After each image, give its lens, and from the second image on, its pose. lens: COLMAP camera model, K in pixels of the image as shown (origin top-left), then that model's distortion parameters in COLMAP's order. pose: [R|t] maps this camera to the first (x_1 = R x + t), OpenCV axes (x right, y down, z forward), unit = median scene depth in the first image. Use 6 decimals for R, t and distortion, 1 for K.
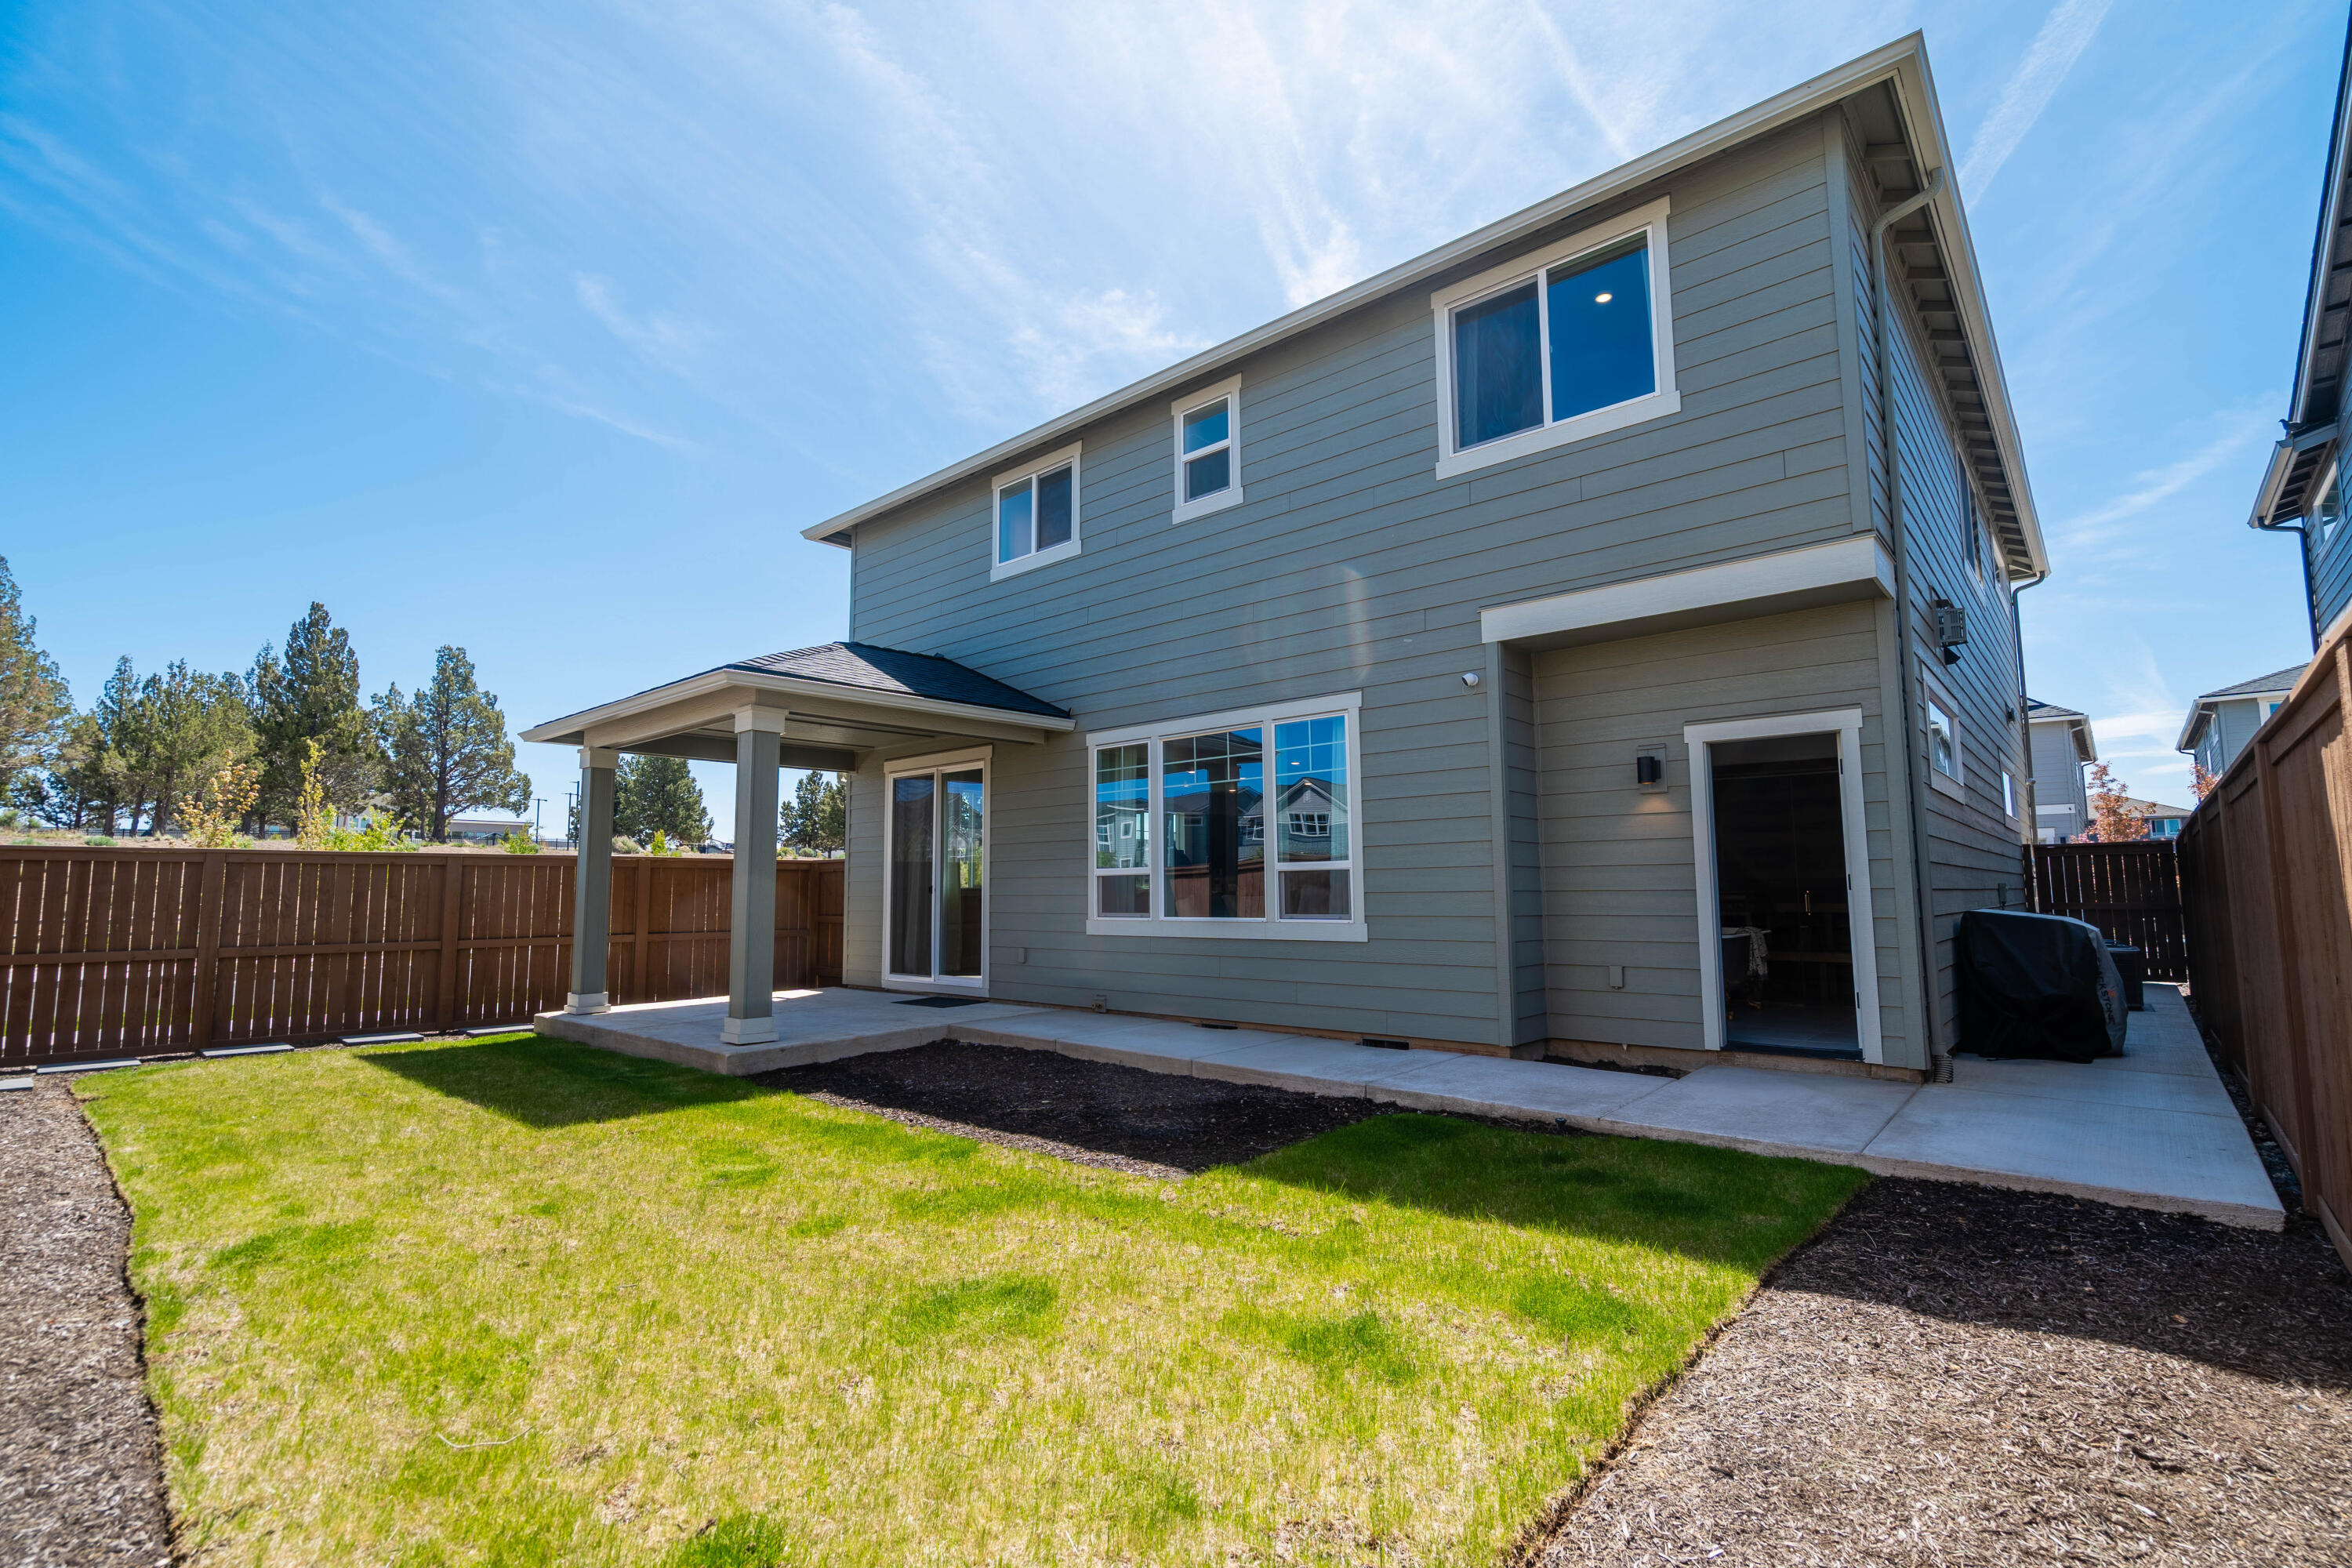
lens RADIAL K [[1057.2, 0, 1190.8], [0, 1057.2, 791.3], [0, 0, 1]] dist [-0.001722, 0.000317]
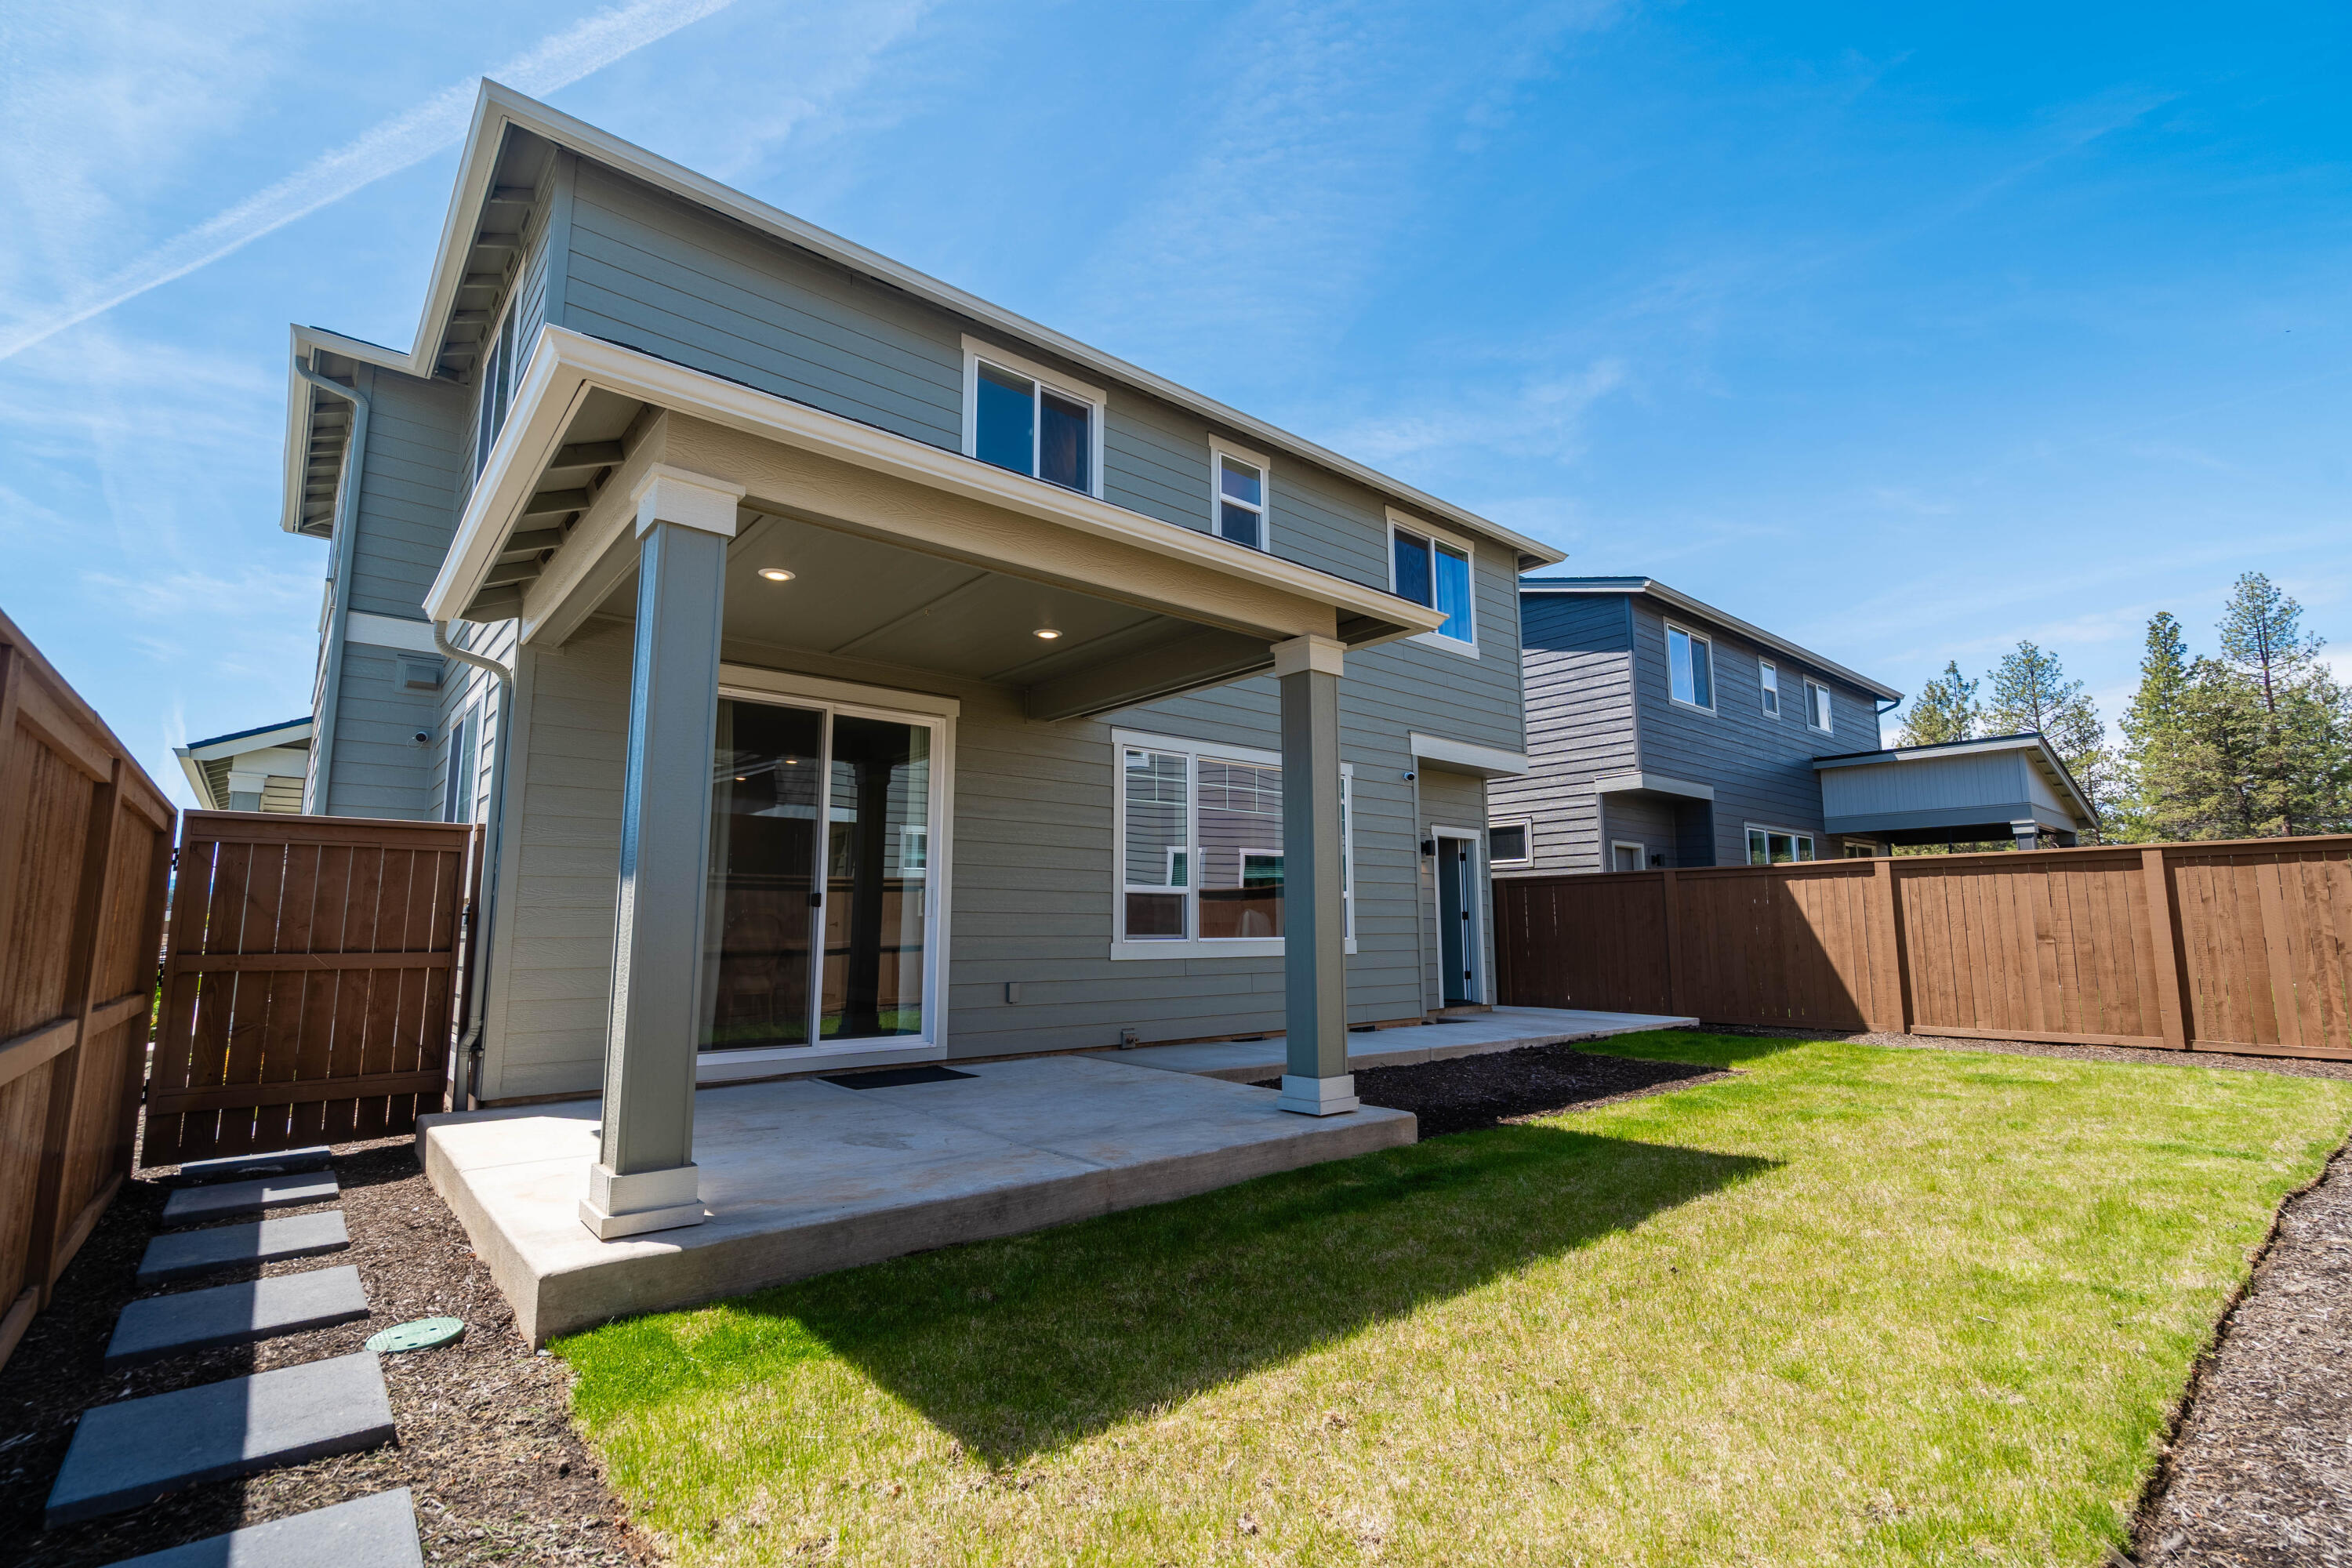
lens RADIAL K [[1057.2, 0, 1189.8], [0, 1057.2, 782.5], [0, 0, 1]] dist [-0.001722, 0.000317]
pose [[0.143905, 0.135783, 0.980232, -0.997997], [-0.103400, 0.987183, -0.121566, 0.094318], [-0.984175, -0.083862, 0.156101, 0.846827]]
